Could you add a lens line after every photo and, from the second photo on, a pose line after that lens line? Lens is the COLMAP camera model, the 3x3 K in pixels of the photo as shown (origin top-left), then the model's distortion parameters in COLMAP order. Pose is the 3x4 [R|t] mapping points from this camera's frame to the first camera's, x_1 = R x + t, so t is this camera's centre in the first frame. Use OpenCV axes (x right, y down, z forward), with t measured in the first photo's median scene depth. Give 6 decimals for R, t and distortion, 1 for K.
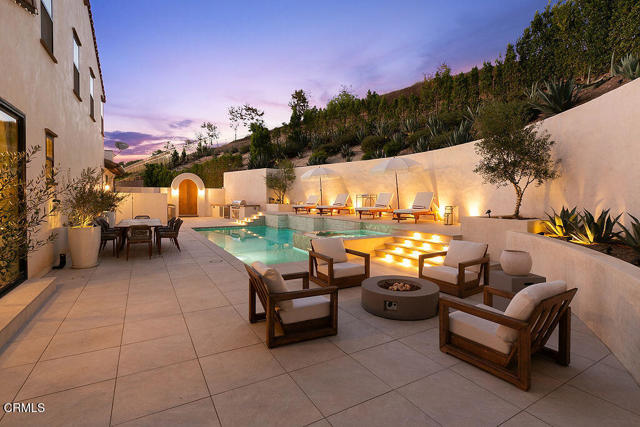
lens RADIAL K [[307.2, 0, 322.9], [0, 307.2, 200.5], [0, 0, 1]] dist [0.000544, 0.000157]
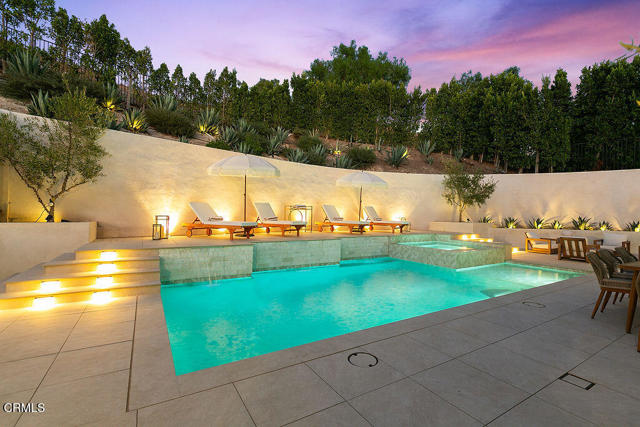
lens RADIAL K [[293.2, 0, 320.0], [0, 293.2, 213.5], [0, 0, 1]] dist [0.001080, 0.000461]
pose [[-0.016864, -0.000498, 0.999858, -0.457059], [-0.004678, 0.999989, 0.000419, 0.000576], [-0.999847, -0.004671, -0.016866, 0.714787]]
